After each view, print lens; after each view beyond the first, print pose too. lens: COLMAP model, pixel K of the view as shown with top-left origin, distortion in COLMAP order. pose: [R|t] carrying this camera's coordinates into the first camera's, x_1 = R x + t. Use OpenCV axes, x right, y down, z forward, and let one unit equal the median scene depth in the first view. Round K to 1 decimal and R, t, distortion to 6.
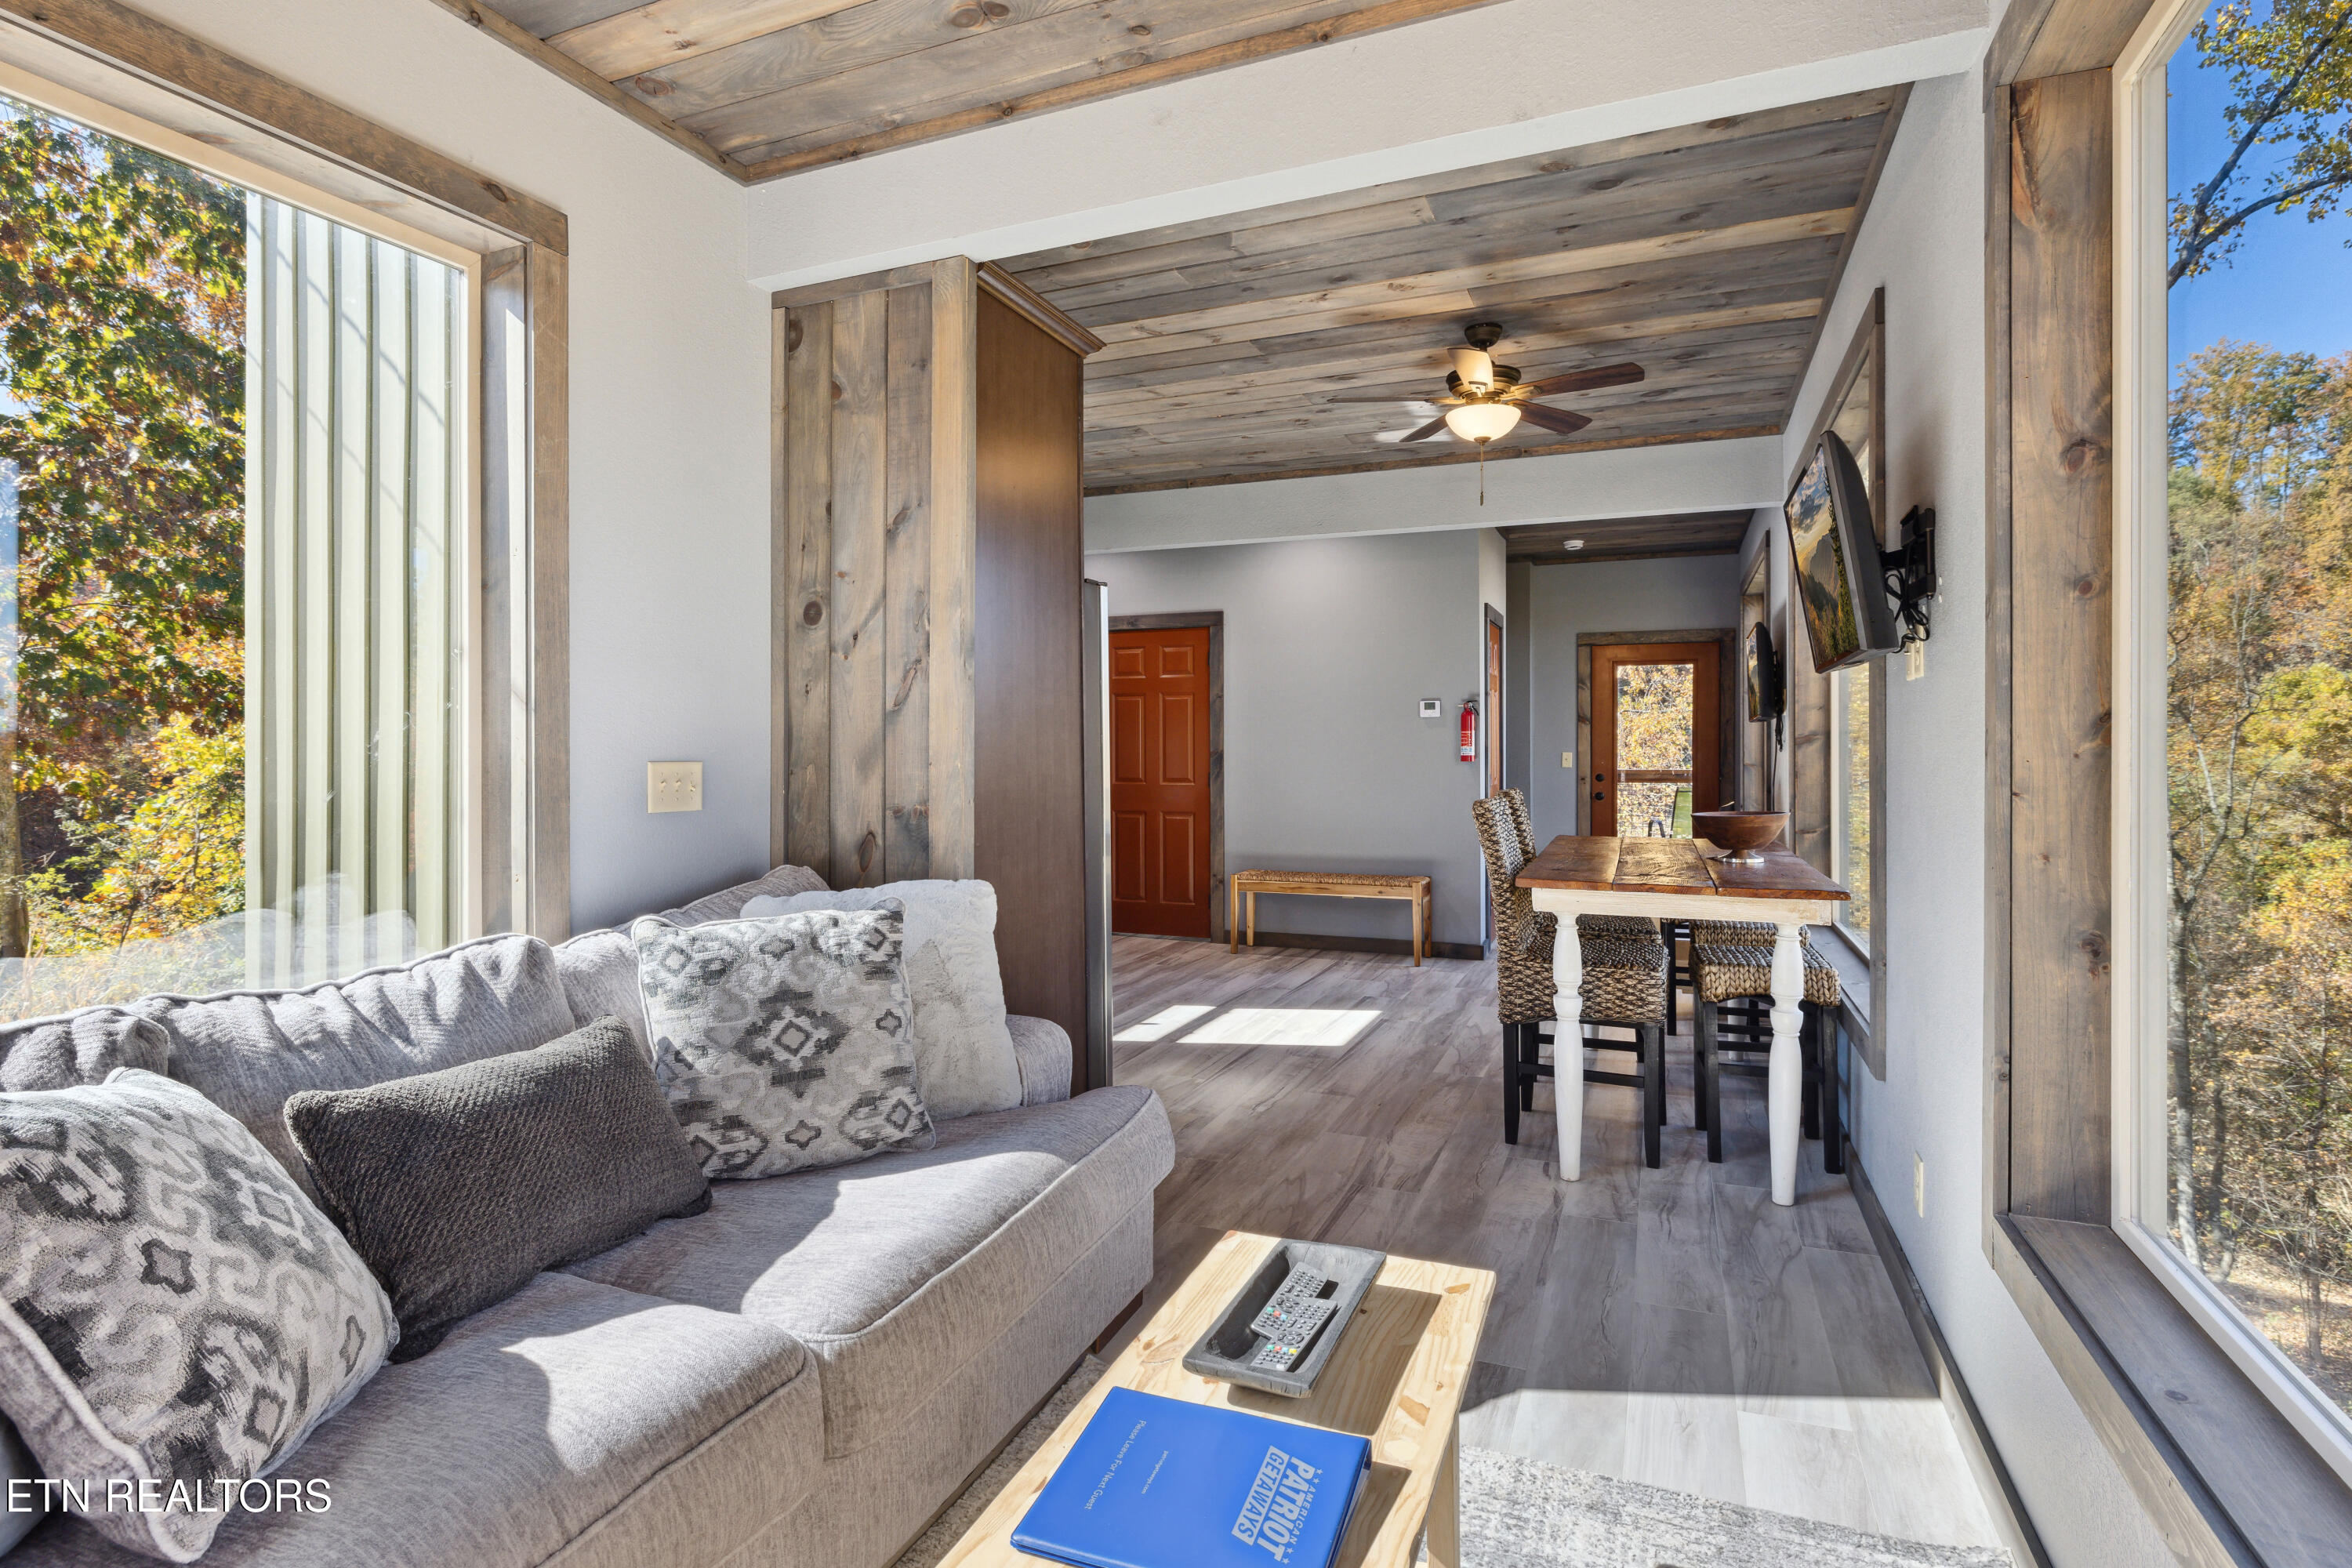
lens RADIAL K [[1230.8, 0, 1140.0], [0, 1230.8, 749.1], [0, 0, 1]] dist [-0.002778, 0.000292]
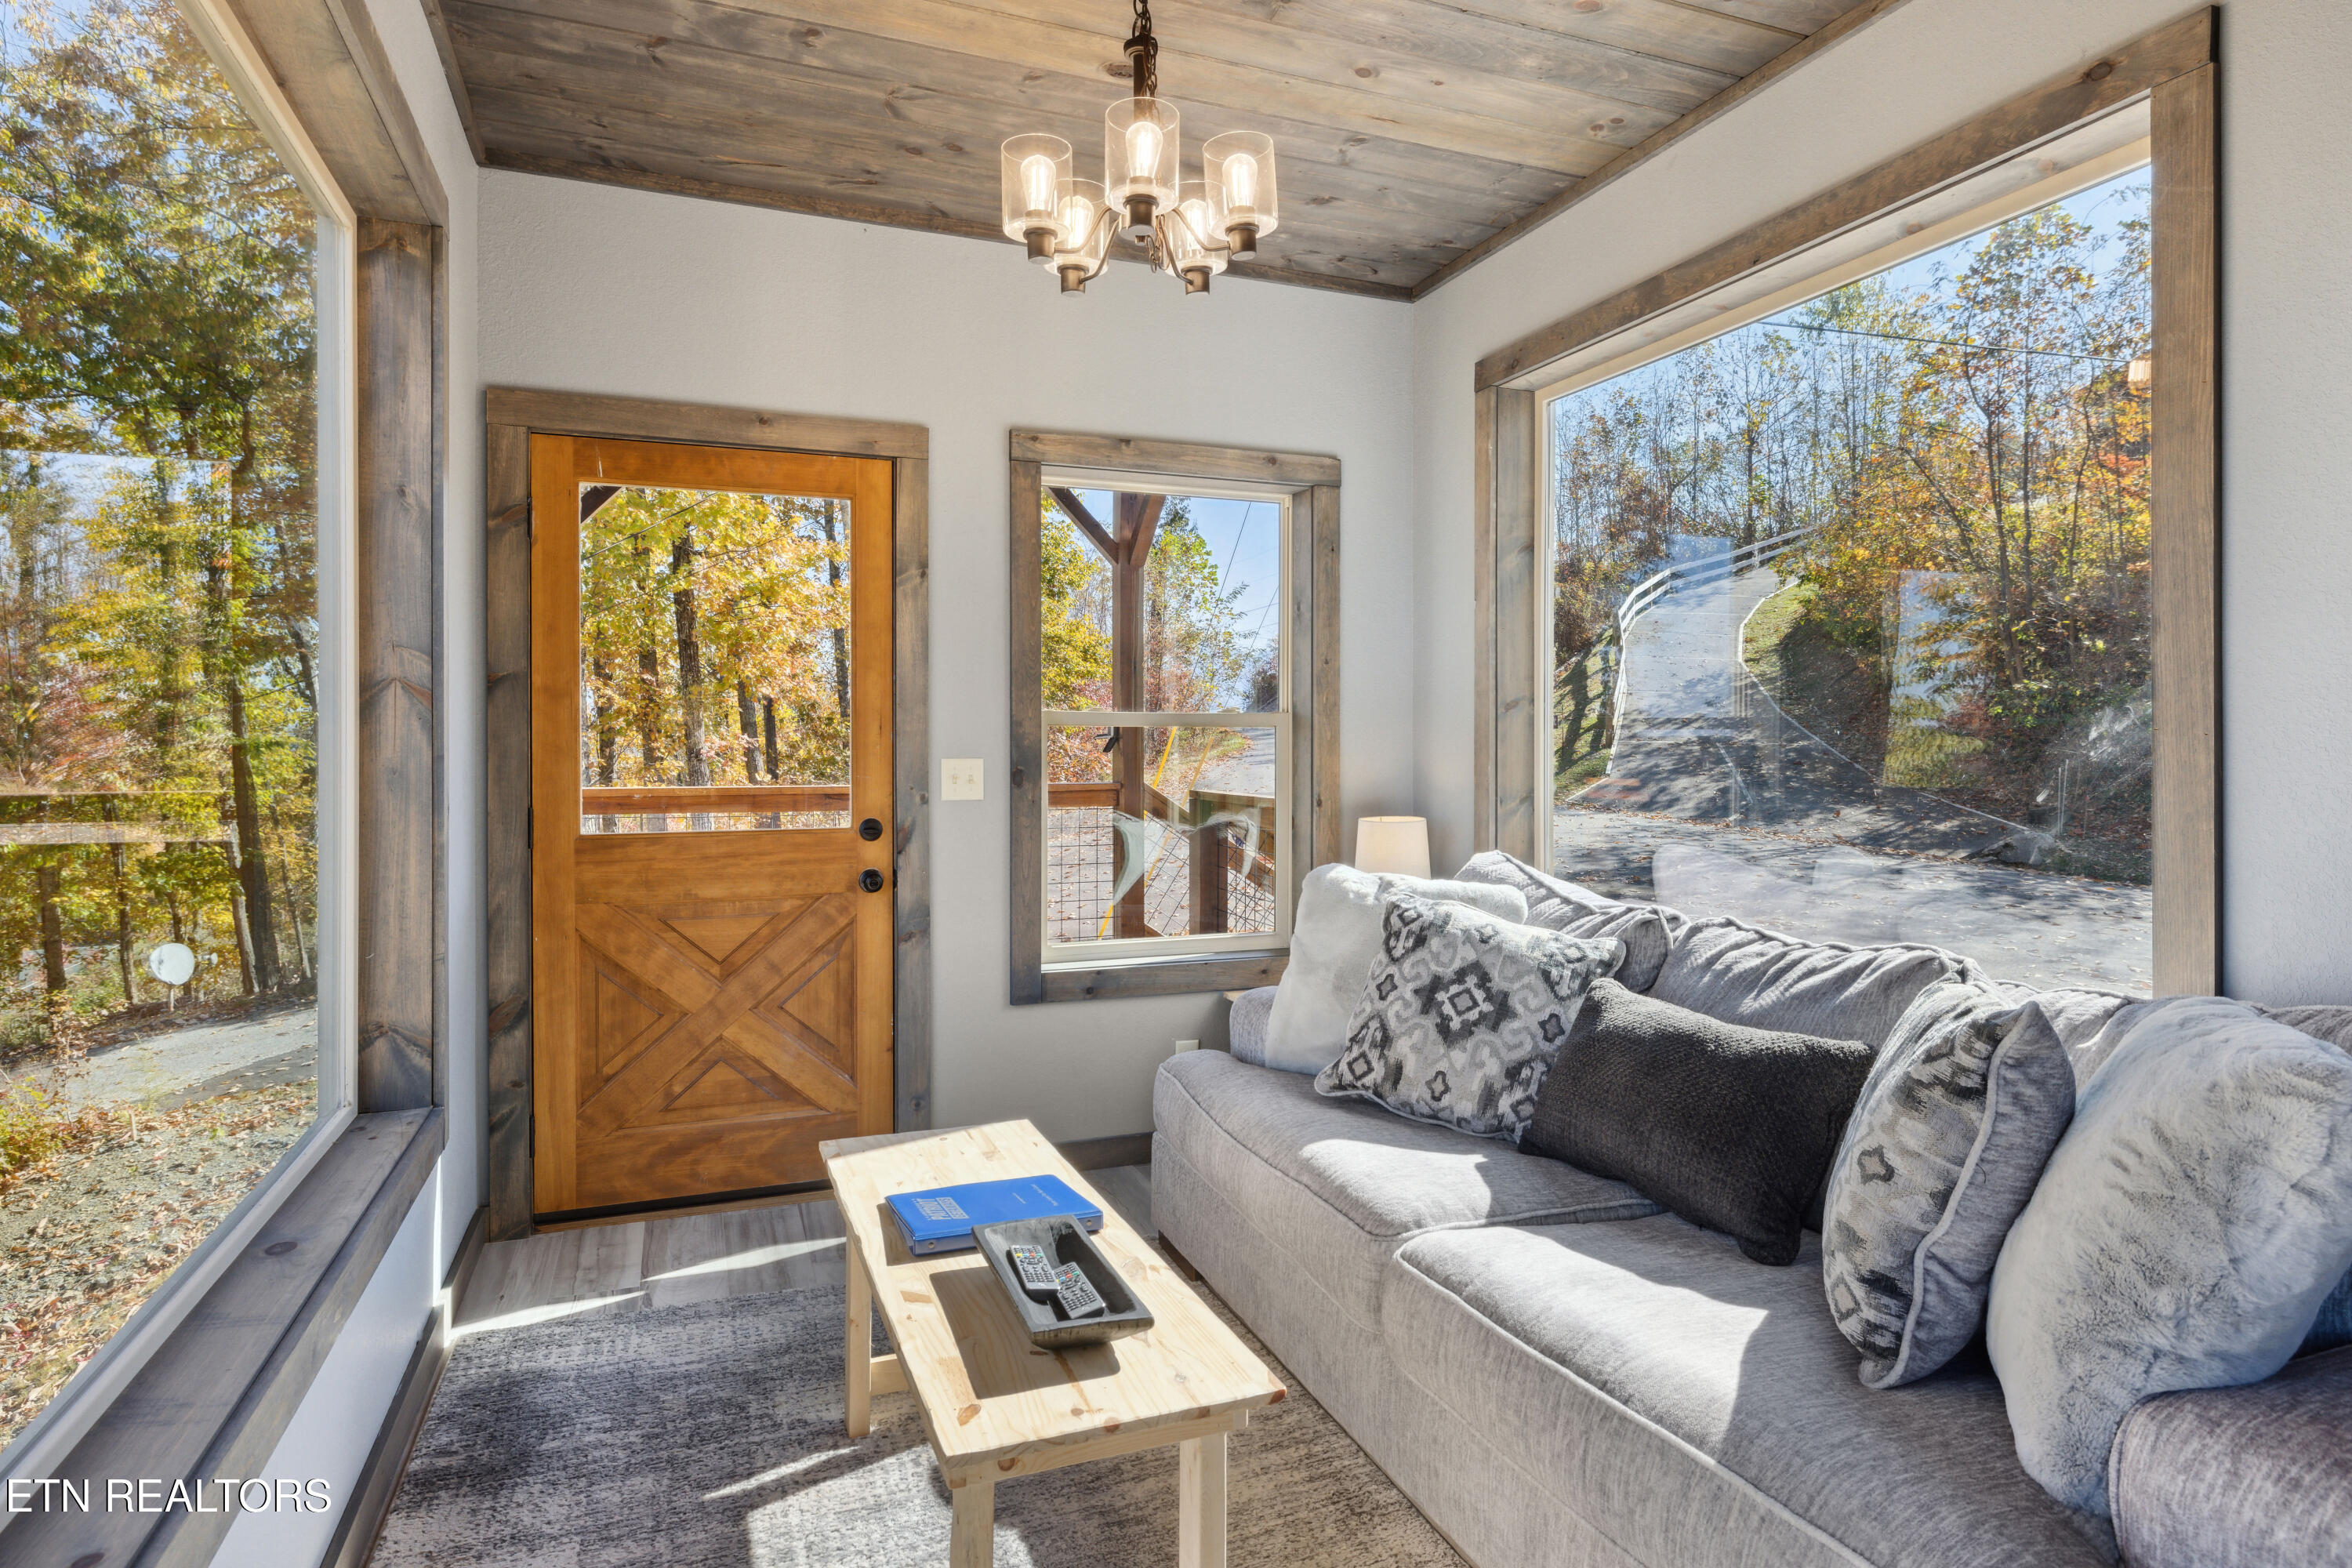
lens RADIAL K [[1271.3, 0, 1153.5], [0, 1271.3, 739.6], [0, 0, 1]] dist [0.002930, -0.001328]
pose [[-0.720931, -0.005099, -0.692988, 0.176991], [-0.003650, 0.999987, -0.003560, 0.000316], [0.692998, -0.000037, -0.720940, 0.397283]]
